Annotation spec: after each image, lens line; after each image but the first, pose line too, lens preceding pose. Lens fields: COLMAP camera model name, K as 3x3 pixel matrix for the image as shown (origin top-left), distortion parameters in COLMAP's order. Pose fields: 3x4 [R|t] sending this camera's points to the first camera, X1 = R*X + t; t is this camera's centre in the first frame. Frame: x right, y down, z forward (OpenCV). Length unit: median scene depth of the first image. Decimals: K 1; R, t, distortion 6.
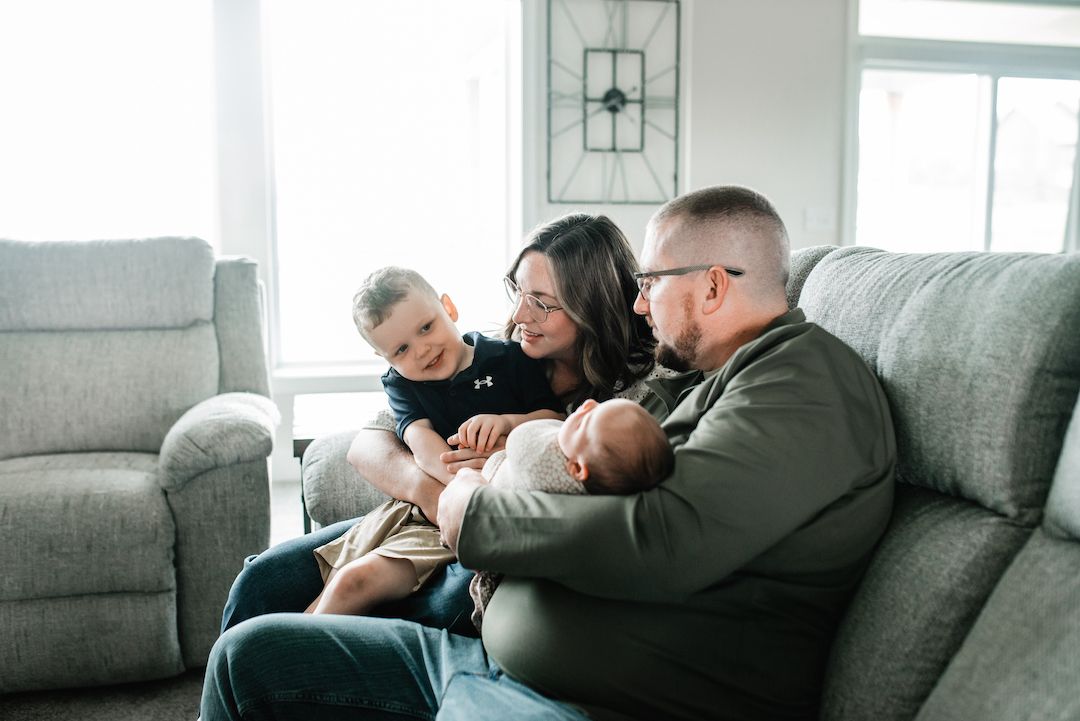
lens RADIAL K [[956.4, 0, 540.0], [0, 956.4, 360.5], [0, 0, 1]] dist [-0.149184, 0.249200]
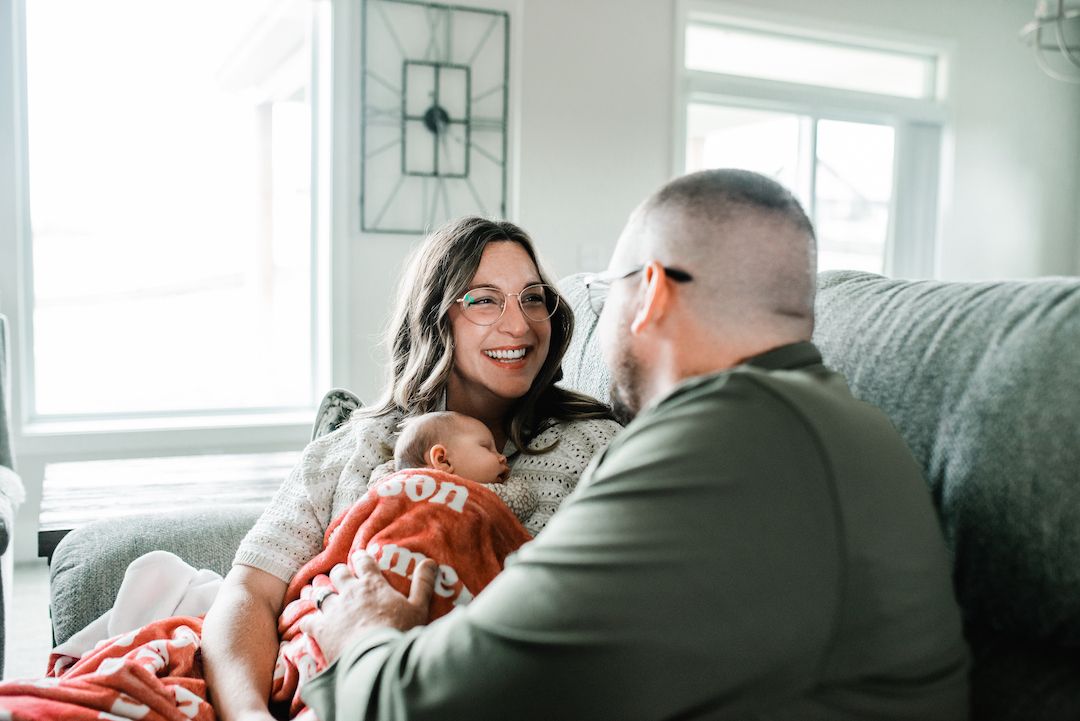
lens RADIAL K [[956.4, 0, 540.0], [0, 956.4, 360.5], [0, 0, 1]] dist [-0.149184, 0.249200]
pose [[0.975877, -0.001023, 0.218317, -0.021948], [0.009863, 0.999175, -0.039406, -0.010718], [-0.218096, 0.040609, 0.975082, 0.115215]]
